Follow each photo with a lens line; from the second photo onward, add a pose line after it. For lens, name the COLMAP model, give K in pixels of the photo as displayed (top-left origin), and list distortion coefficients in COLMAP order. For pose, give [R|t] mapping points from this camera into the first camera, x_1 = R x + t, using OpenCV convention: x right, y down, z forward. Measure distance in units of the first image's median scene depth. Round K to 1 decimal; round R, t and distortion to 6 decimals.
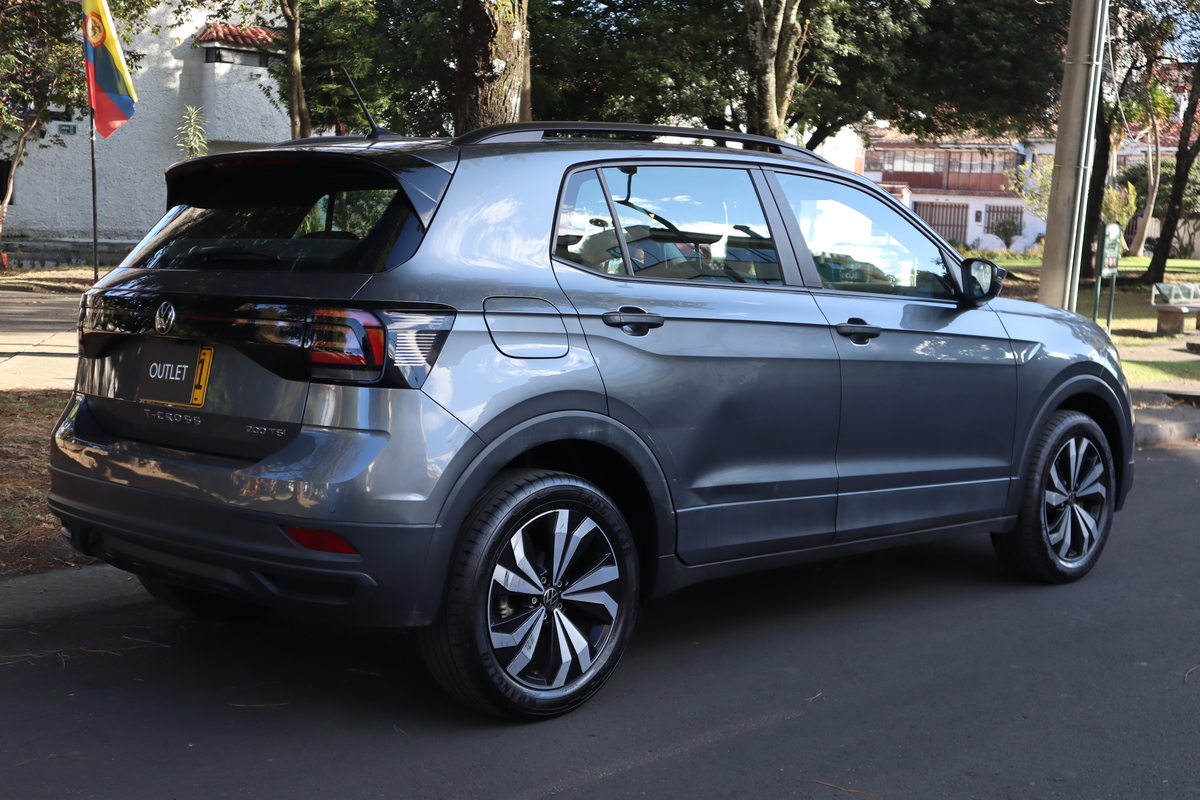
lens RADIAL K [[1708.6, 0, 602.4], [0, 1708.6, 401.7], [0, 0, 1]] dist [0.047400, 0.000000]
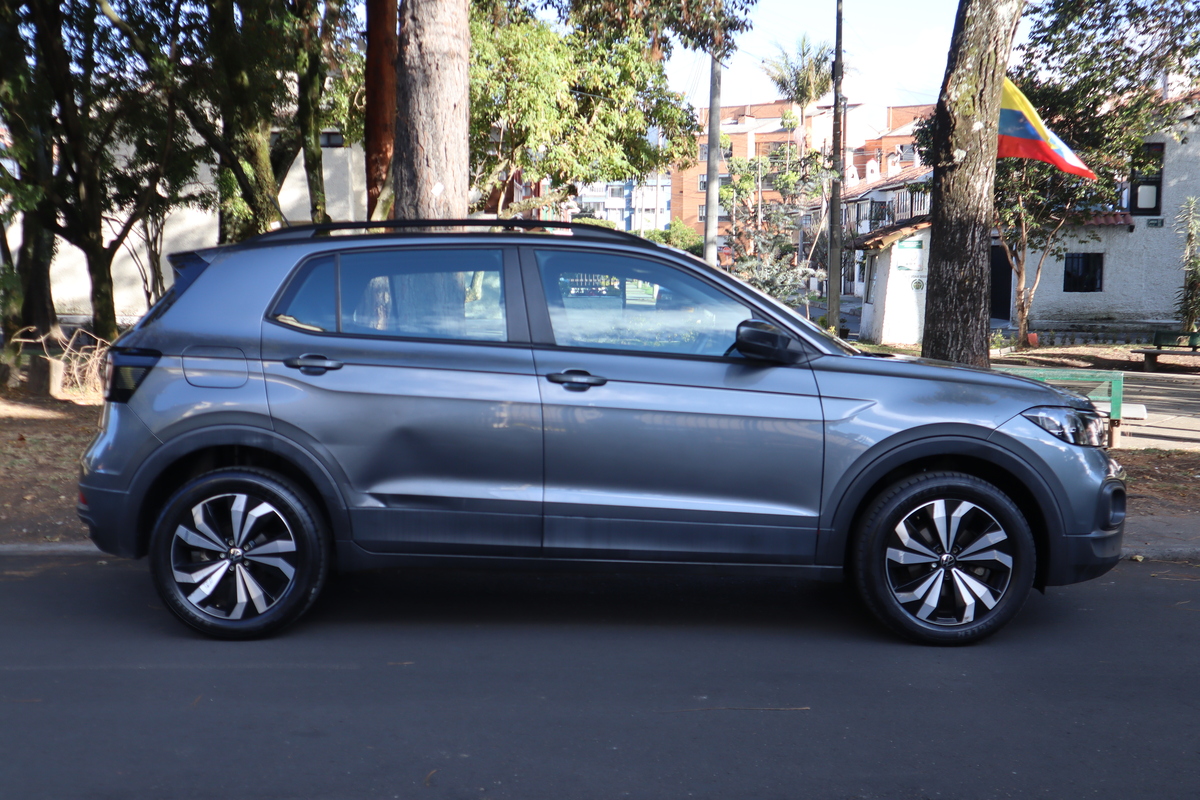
lens RADIAL K [[1540.5, 0, 601.0], [0, 1540.5, 398.7], [0, 0, 1]] dist [0.054910, 0.000000]
pose [[0.665787, 0.027146, -0.745648, 0.812627], [-0.062553, 0.997851, -0.019525, -0.007460], [0.743515, 0.059642, 0.666054, 0.255948]]
